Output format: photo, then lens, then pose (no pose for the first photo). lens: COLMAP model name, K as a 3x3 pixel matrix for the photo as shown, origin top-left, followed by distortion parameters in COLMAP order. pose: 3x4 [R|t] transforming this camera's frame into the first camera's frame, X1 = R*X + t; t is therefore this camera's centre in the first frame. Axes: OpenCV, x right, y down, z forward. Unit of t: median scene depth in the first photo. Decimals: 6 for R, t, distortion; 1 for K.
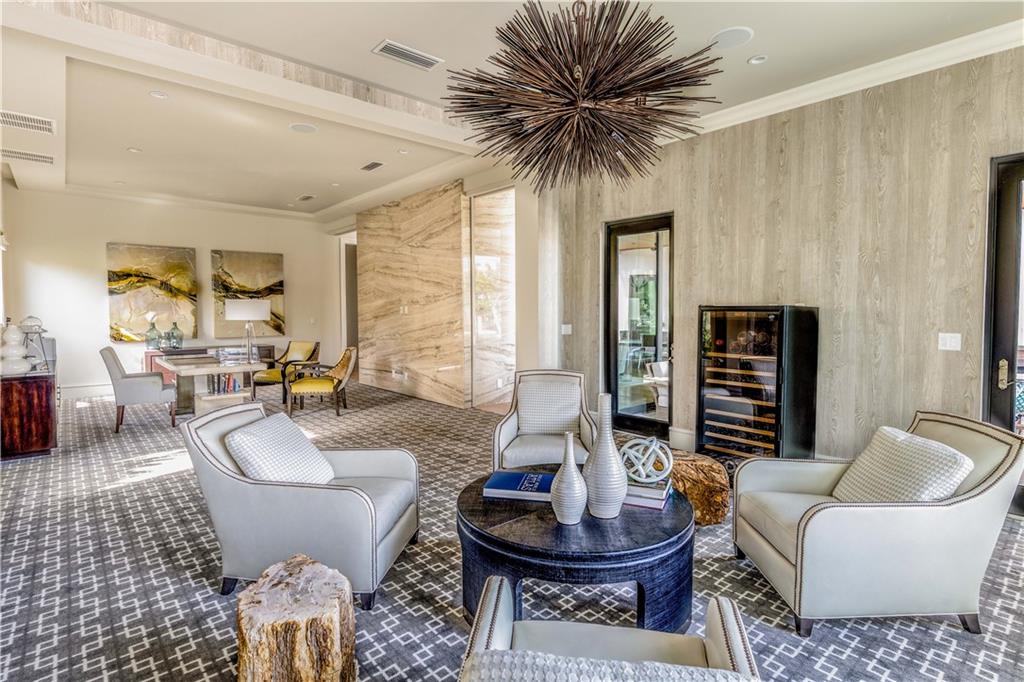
lens RADIAL K [[494.4, 0, 506.6], [0, 494.4, 317.9], [0, 0, 1]] dist [-0.001810, -0.000113]
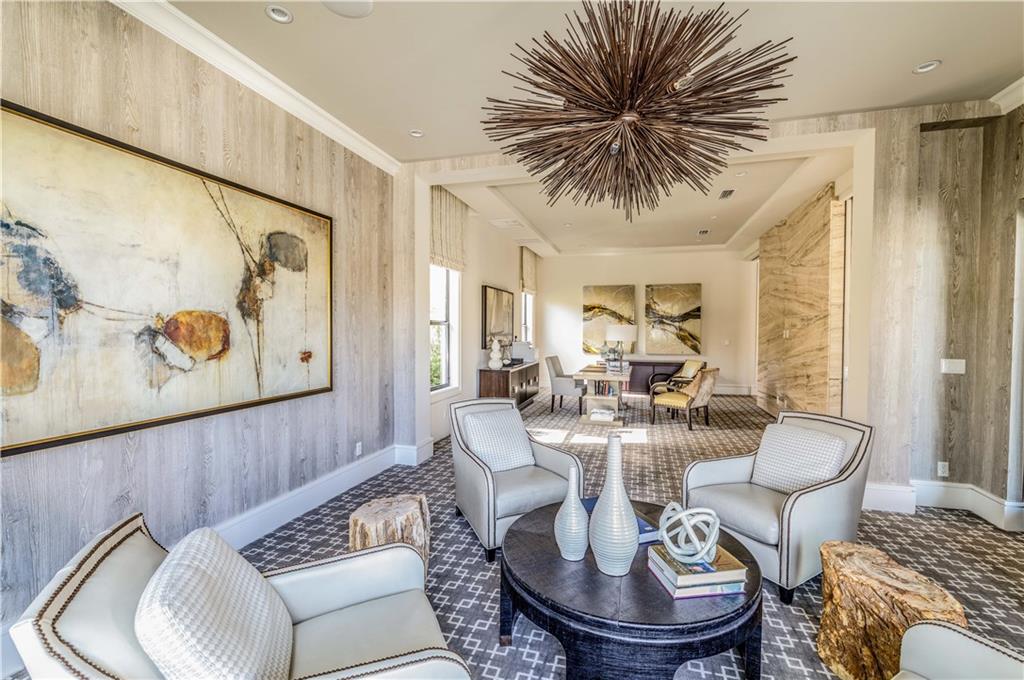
lens RADIAL K [[437.7, 0, 511.8], [0, 437.7, 330.6], [0, 0, 1]] dist [0.001073, 0.000159]
pose [[0.547565, 0.005725, -0.836744, 0.200821], [-0.019108, 0.999801, -0.005664, -0.007593], [0.836545, 0.019090, 0.547565, 0.103474]]
